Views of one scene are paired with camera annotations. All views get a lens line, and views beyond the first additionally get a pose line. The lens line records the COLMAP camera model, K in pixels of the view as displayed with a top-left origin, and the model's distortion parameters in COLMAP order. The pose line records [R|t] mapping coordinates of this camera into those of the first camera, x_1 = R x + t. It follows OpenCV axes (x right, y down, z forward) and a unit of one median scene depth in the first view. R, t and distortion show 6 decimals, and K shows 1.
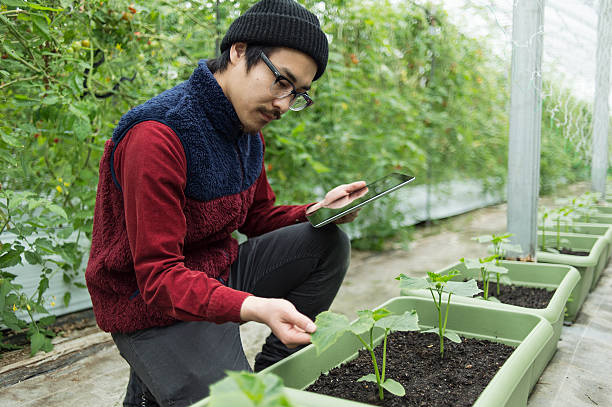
lens RADIAL K [[618.6, 0, 306.0], [0, 618.6, 203.5], [0, 0, 1]] dist [0.024229, -0.004913]
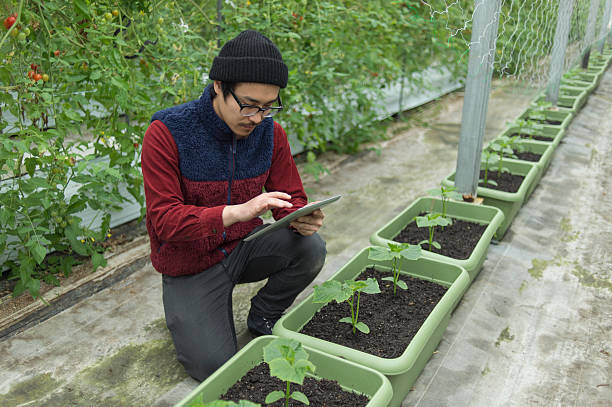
lens RADIAL K [[618.6, 0, 306.0], [0, 618.6, 203.5], [0, 0, 1]] dist [0.024229, -0.004913]
pose [[0.998862, 0.014871, 0.045324, -0.039156], [-0.025429, 0.969897, 0.242184, -0.190568], [-0.040358, -0.243061, 0.969171, -0.229023]]
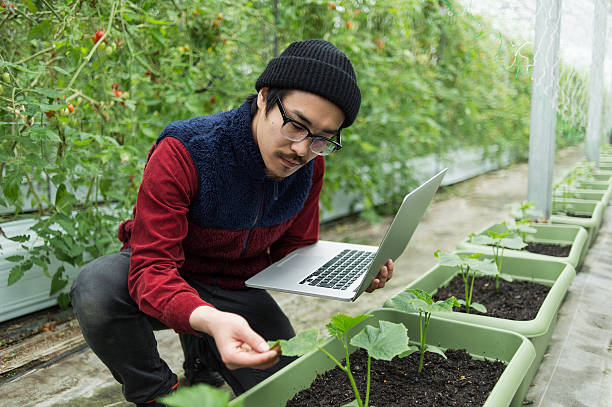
lens RADIAL K [[618.6, 0, 306.0], [0, 618.6, 203.5], [0, 0, 1]] dist [0.024229, -0.004913]
pose [[0.999732, -0.009098, 0.021275, -0.140259], [0.007851, 0.998287, 0.057984, -0.021601], [-0.021767, -0.057802, 0.998091, -0.221402]]
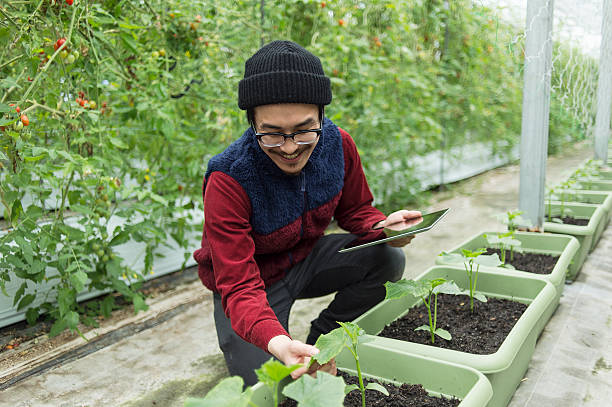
lens RADIAL K [[618.6, 0, 306.0], [0, 618.6, 203.5], [0, 0, 1]] dist [0.024229, -0.004913]
pose [[0.999877, -0.013361, -0.008199, -0.071076], [0.013913, 0.997343, 0.071504, -0.049486], [0.007222, -0.071609, 0.997407, -0.181050]]
